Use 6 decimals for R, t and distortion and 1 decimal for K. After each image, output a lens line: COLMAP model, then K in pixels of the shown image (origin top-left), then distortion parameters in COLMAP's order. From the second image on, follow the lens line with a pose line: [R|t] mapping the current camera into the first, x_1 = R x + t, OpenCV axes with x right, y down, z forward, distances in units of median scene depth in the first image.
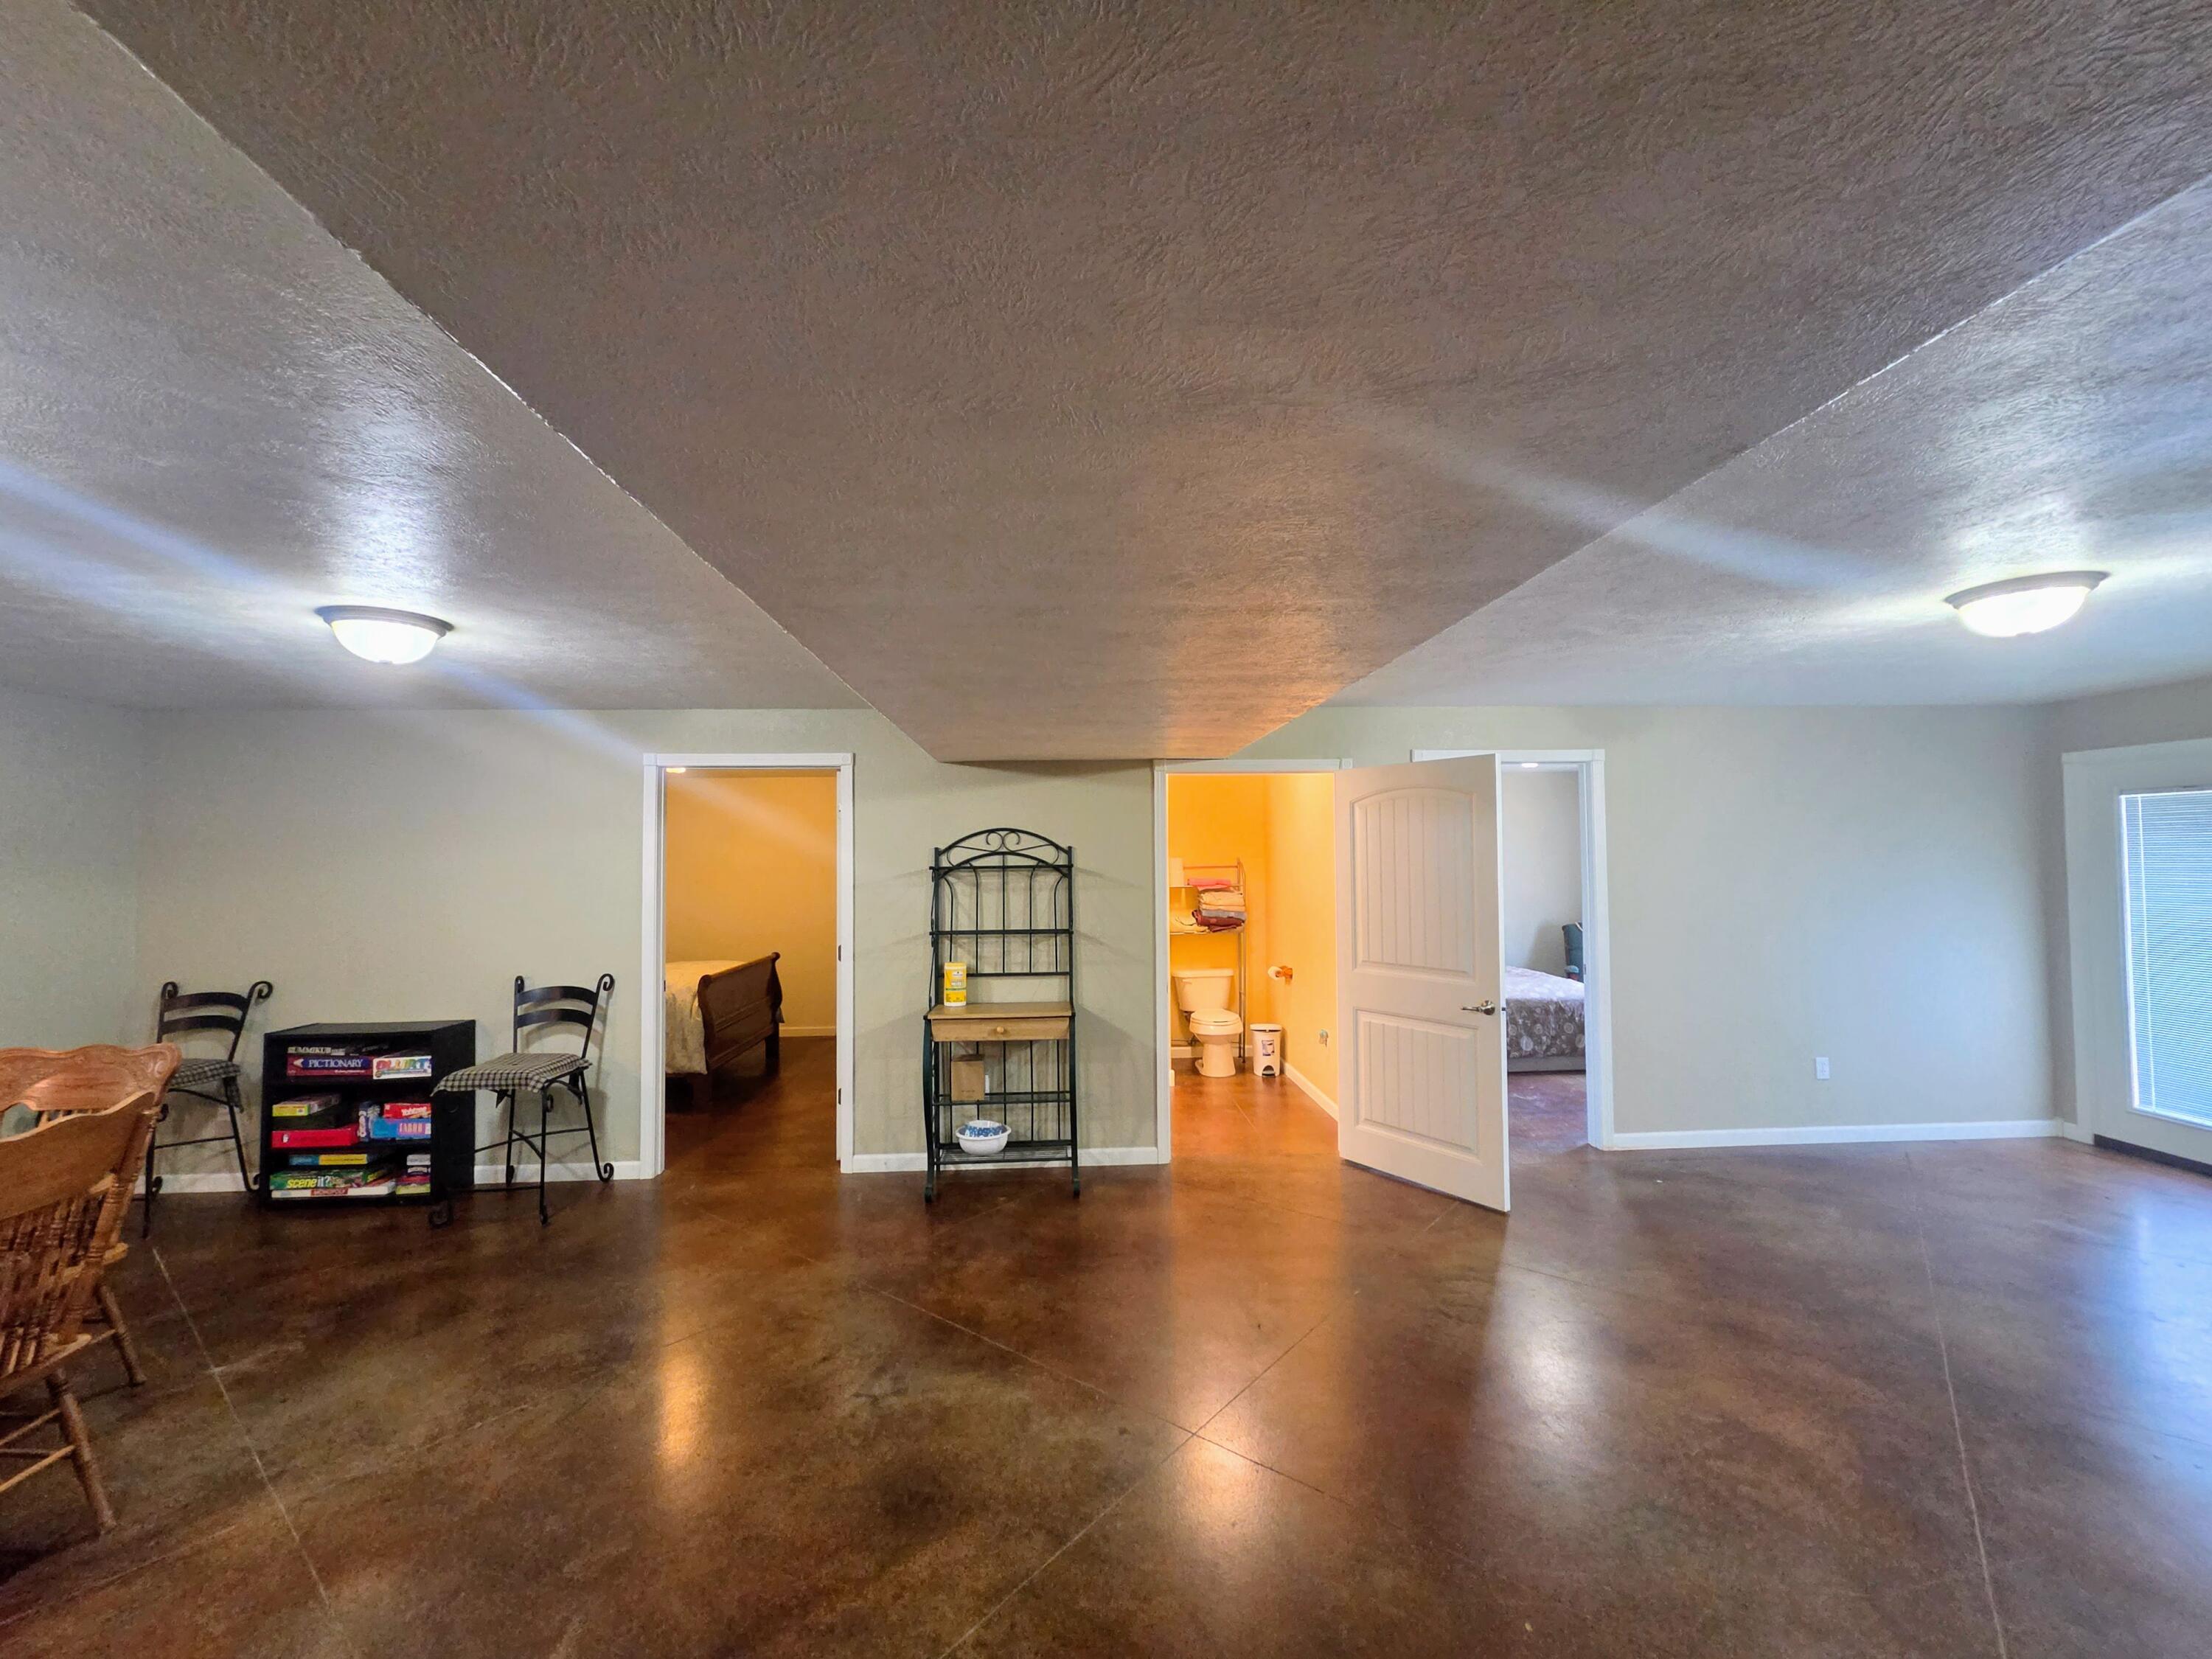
lens RADIAL K [[906.1, 0, 1109.0], [0, 906.1, 837.9], [0, 0, 1]] dist [0.001911, 0.000532]
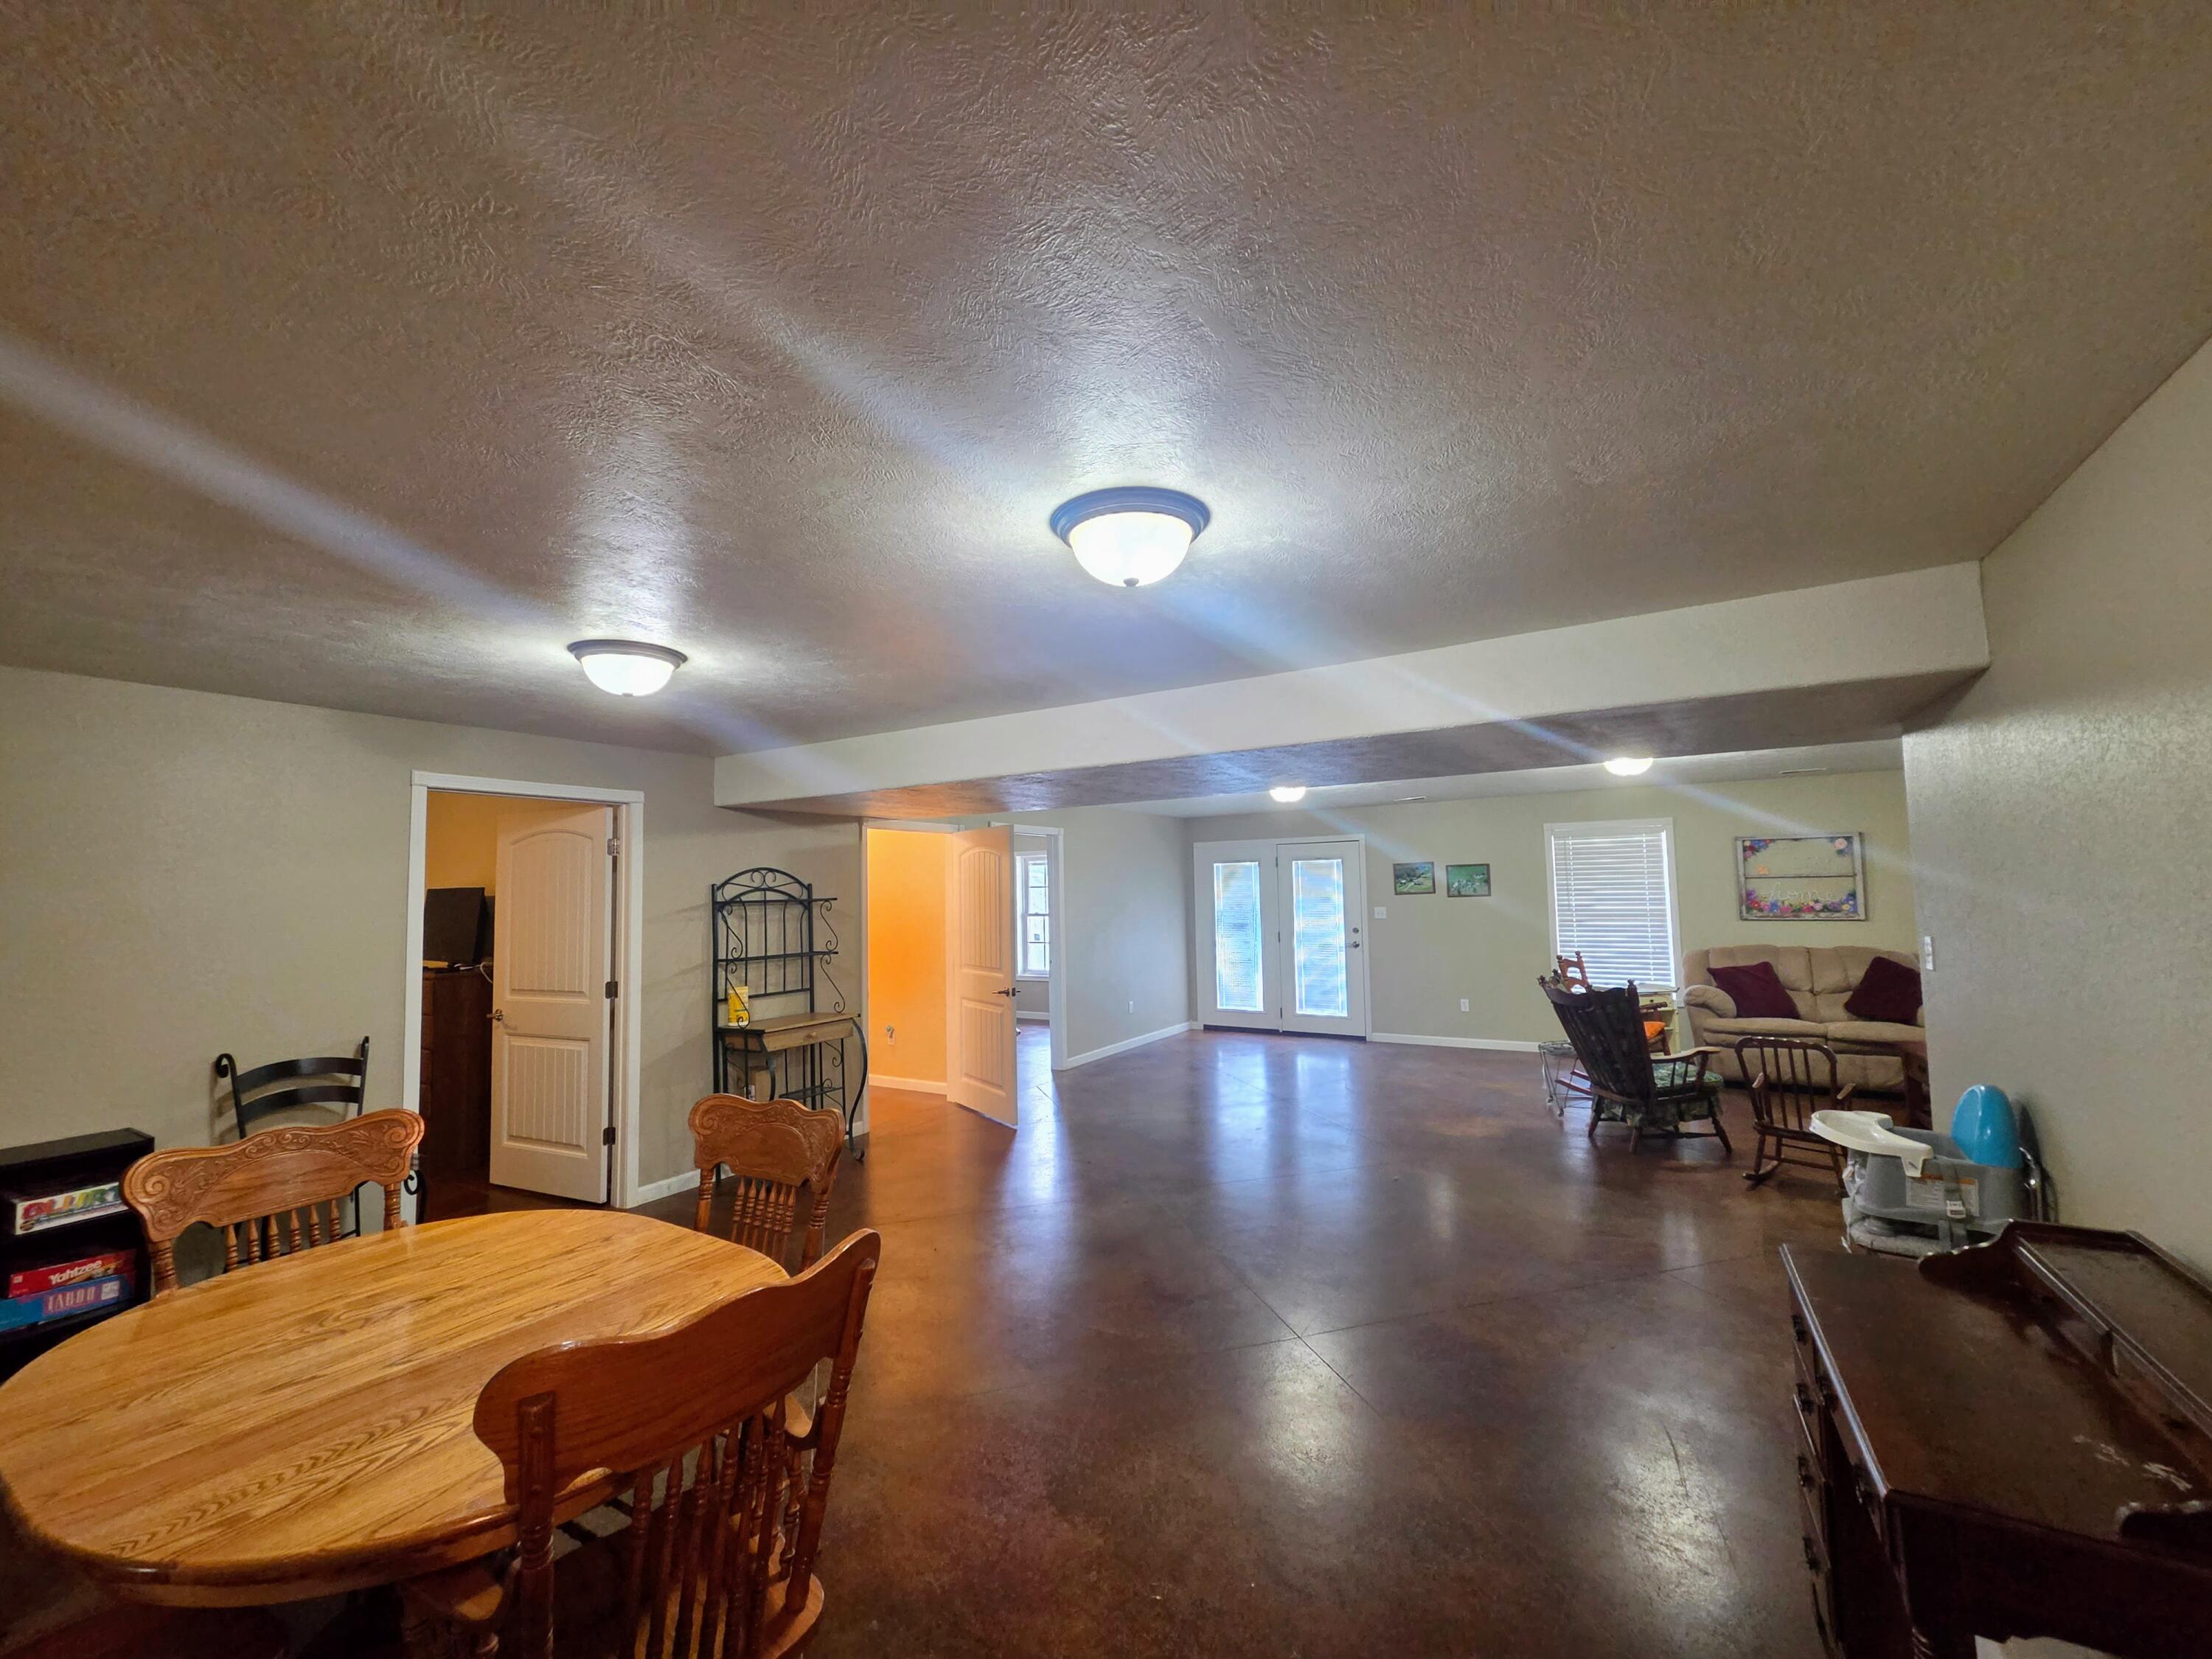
lens RADIAL K [[906.1, 0, 1087.2], [0, 906.1, 836.5], [0, 0, 1]] dist [0.001911, 0.000532]
pose [[0.577801, 0.049780, 0.814658, -0.822802], [-0.006359, 0.998383, -0.056497, 0.012334], [-0.816153, 0.027463, 0.577183, -0.004189]]
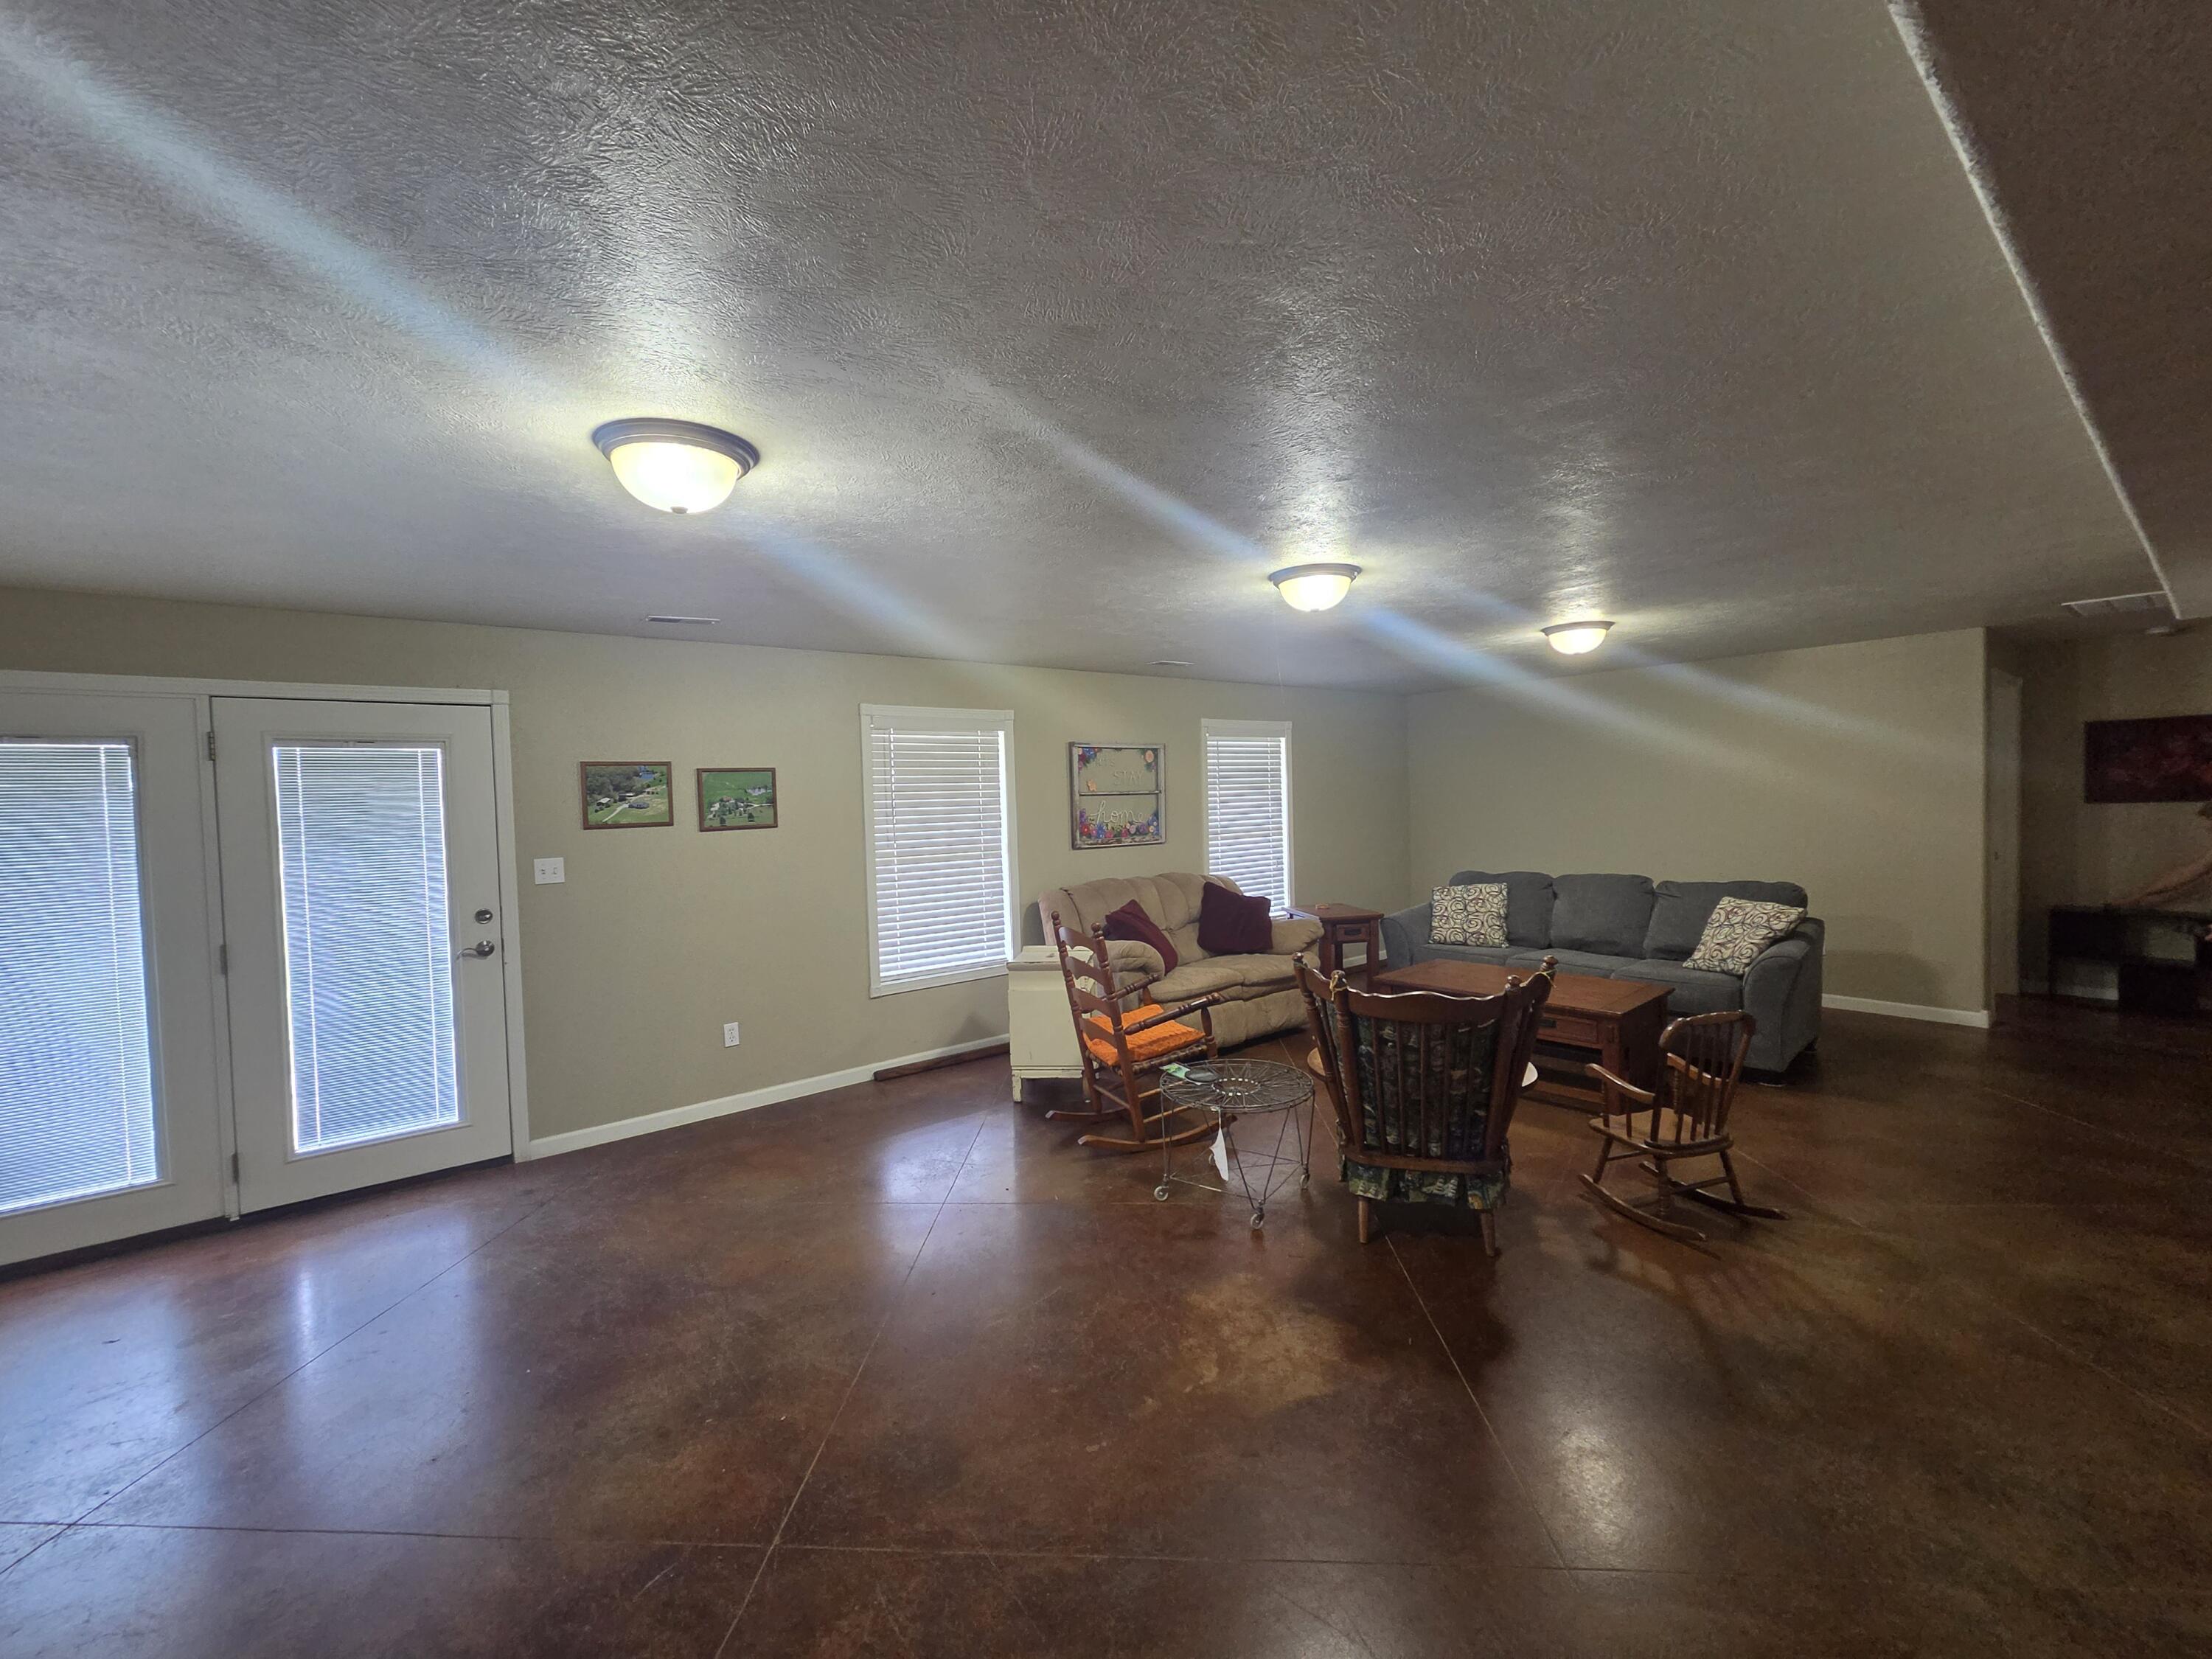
lens RADIAL K [[906.1, 0, 1096.7], [0, 906.1, 828.3], [0, 0, 1]] dist [0.001911, 0.000532]
pose [[-0.576611, 0.002745, 0.817014, 0.115887], [0.017476, 0.999807, 0.008974, 0.022297], [-0.816832, 0.019453, -0.576548, 0.679549]]
